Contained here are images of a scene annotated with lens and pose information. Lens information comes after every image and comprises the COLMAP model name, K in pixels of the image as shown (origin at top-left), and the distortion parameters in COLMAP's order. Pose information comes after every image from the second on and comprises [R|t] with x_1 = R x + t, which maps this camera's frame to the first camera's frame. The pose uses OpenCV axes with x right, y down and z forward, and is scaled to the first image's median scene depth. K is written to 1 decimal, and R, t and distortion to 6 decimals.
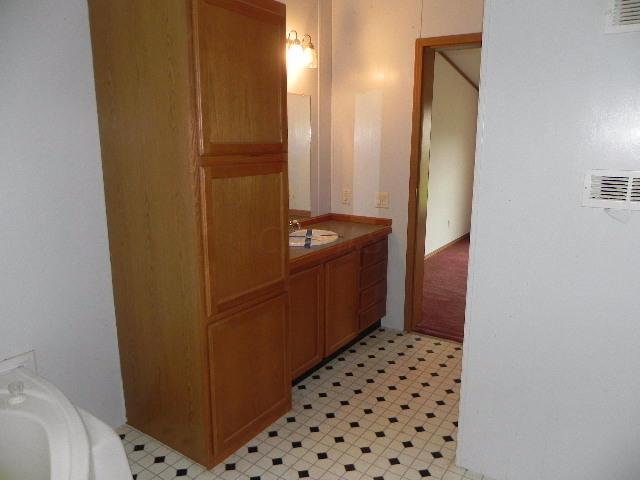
lens RADIAL K [[480.9, 0, 320.0], [0, 480.9, 240.0], [0, 0, 1]] dist [-0.006119, -0.001575]
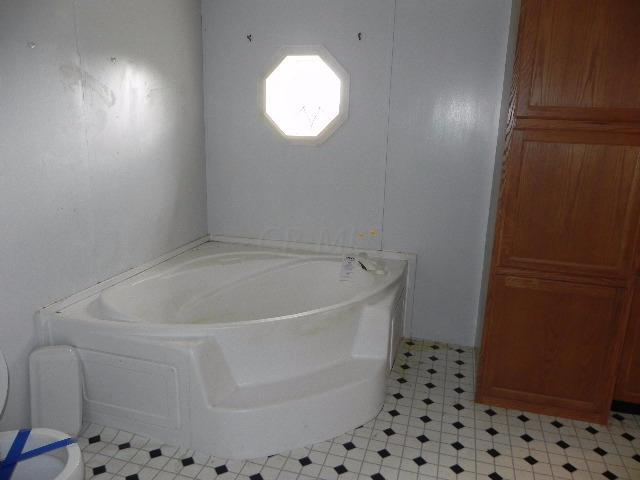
lens RADIAL K [[480.9, 0, 320.0], [0, 480.9, 240.0], [0, 0, 1]] dist [-0.006119, -0.001575]
pose [[0.304289, 0.251956, -0.918655, 0.583474], [-0.215016, 0.957664, 0.191434, -0.021892], [0.927996, 0.139274, 0.345582, 0.217341]]
